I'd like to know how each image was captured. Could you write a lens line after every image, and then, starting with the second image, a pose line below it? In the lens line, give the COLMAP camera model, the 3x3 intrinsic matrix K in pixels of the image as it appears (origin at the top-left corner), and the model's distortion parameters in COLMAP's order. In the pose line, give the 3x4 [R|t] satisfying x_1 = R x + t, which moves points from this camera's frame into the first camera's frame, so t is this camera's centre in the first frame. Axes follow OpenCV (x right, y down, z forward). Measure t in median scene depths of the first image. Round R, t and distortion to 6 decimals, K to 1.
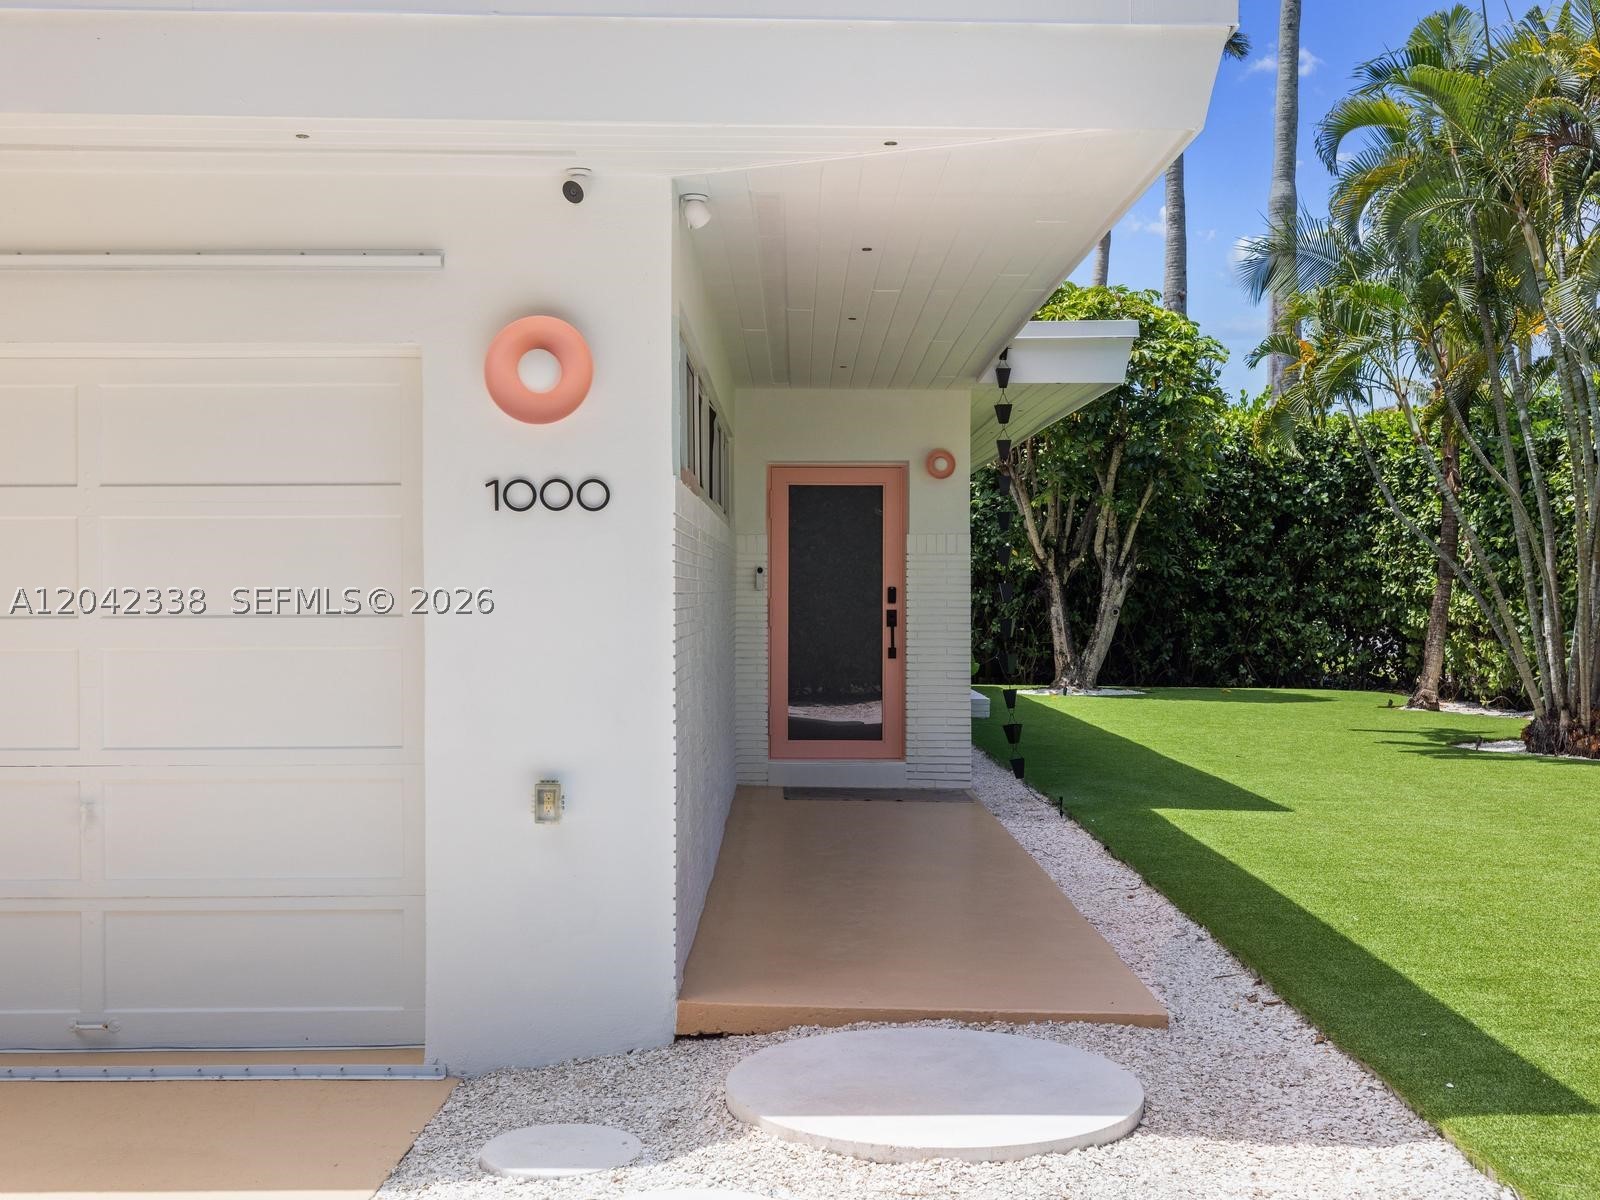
lens RADIAL K [[1713.9, 0, 780.3], [0, 1713.9, 559.8], [0, 0, 1]] dist [0.000468, 0.009228]
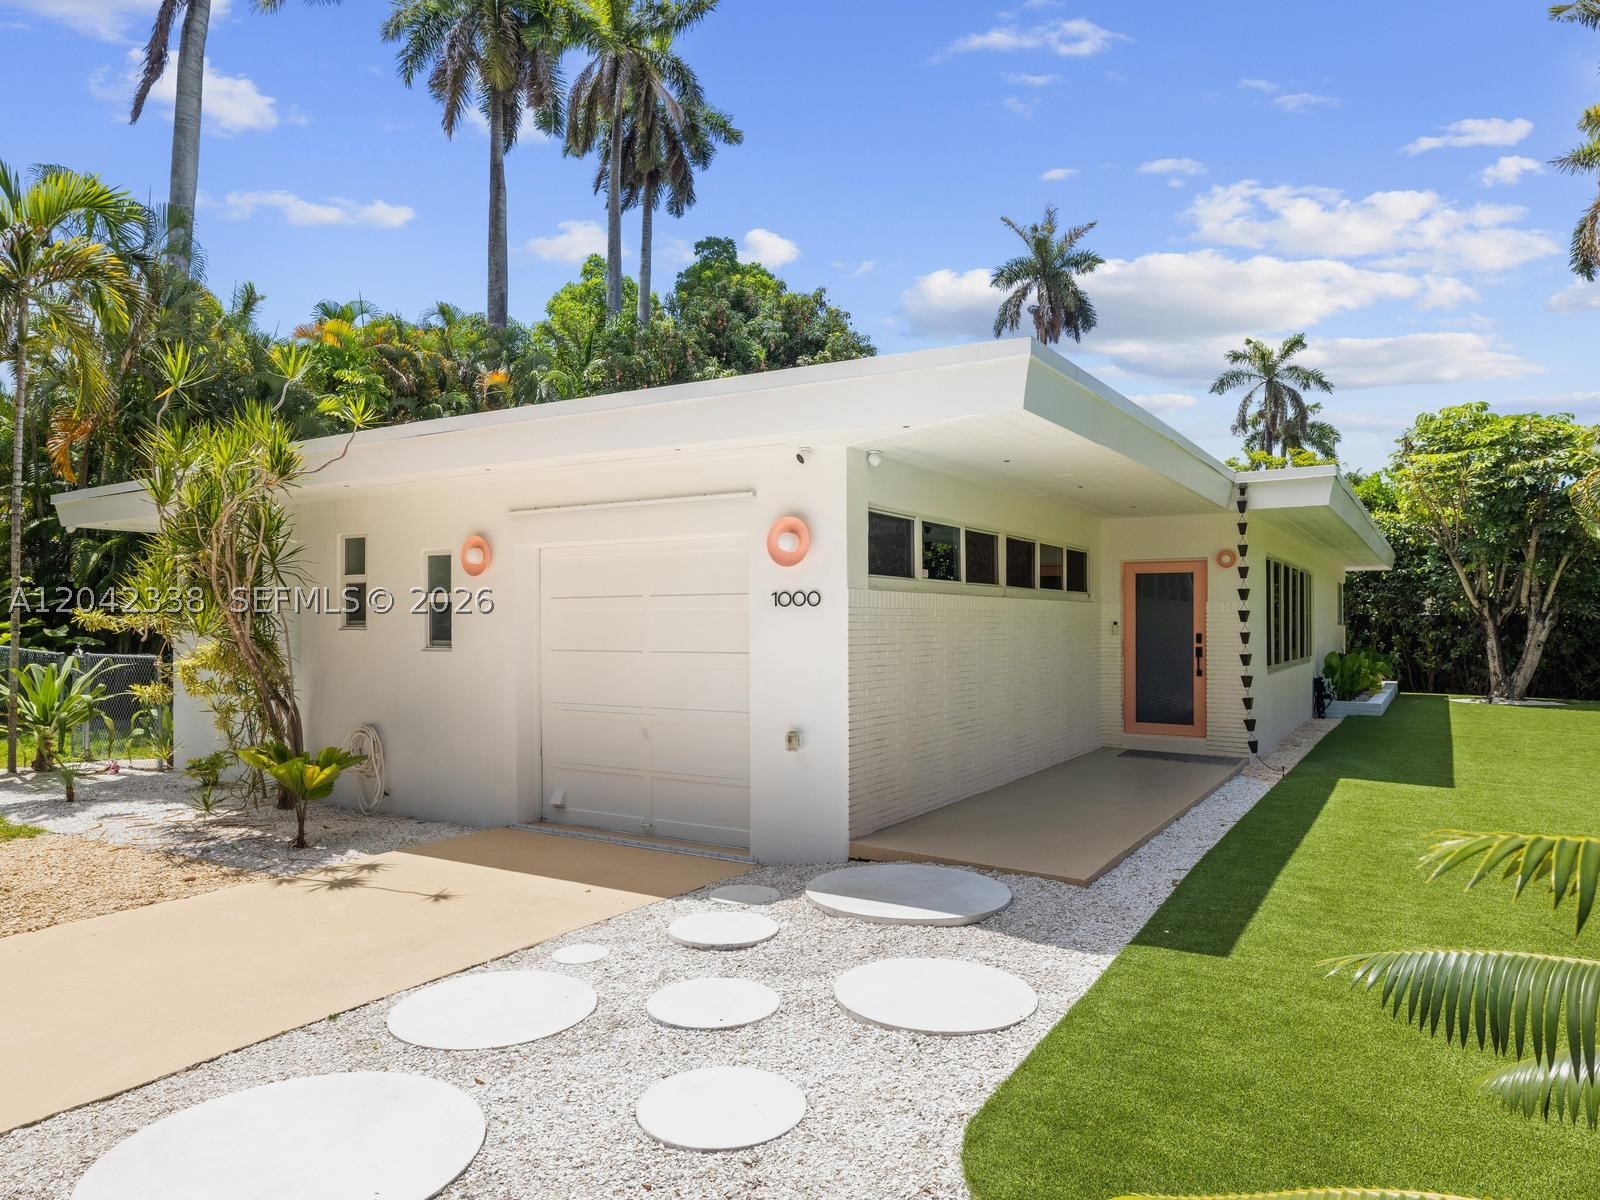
lens RADIAL K [[1014.1, 0, 807.9], [0, 1014.1, 596.4], [0, 0, 1]] dist [0.007314, 0.001610]
pose [[0.851717, -0.011991, -0.523865, 0.283010], [0.008279, 0.999921, -0.009428, -0.014999], [0.523937, 0.003693, 0.851749, -0.040306]]
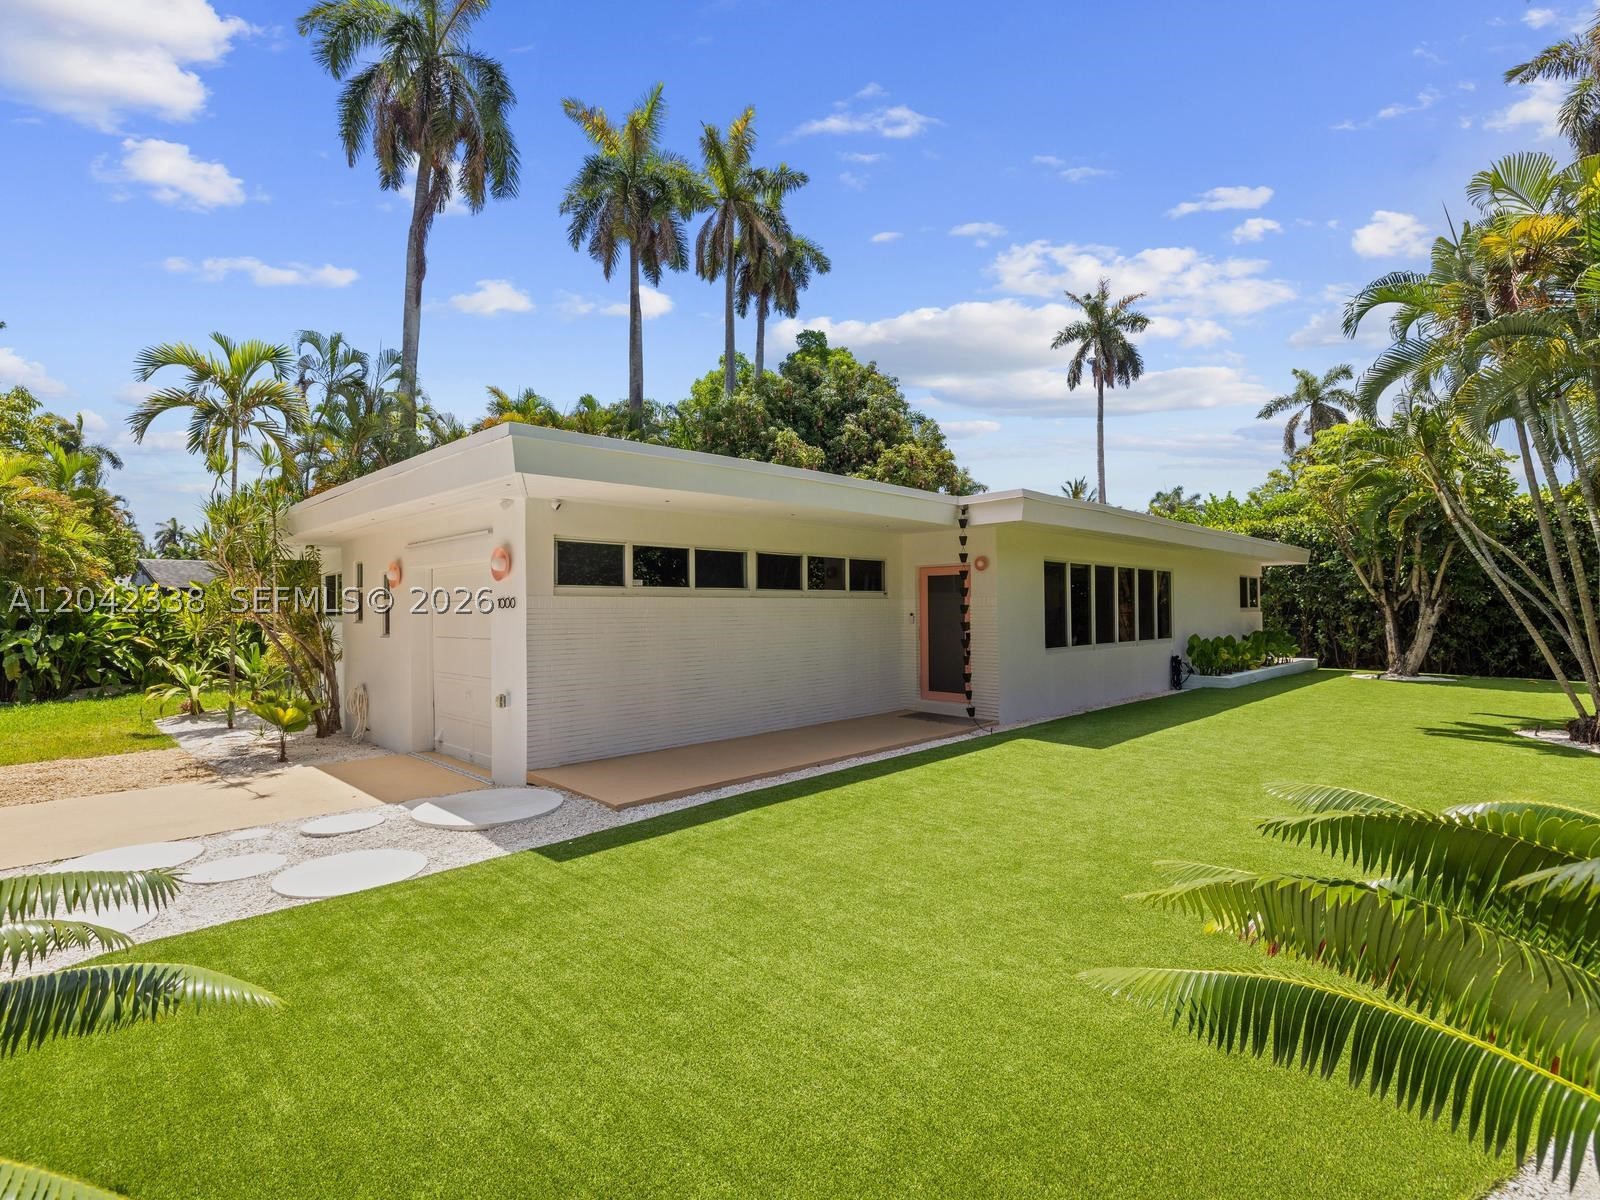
lens RADIAL K [[753.0, 0, 790.4], [0, 753.0, 588.2], [0, 0, 1]] dist [-0.000462, -0.000846]
pose [[0.706091, -0.026817, -0.707613, 0.623899], [0.020647, 0.999637, -0.017281, -0.015501], [0.707820, -0.002408, 0.706389, 0.207155]]
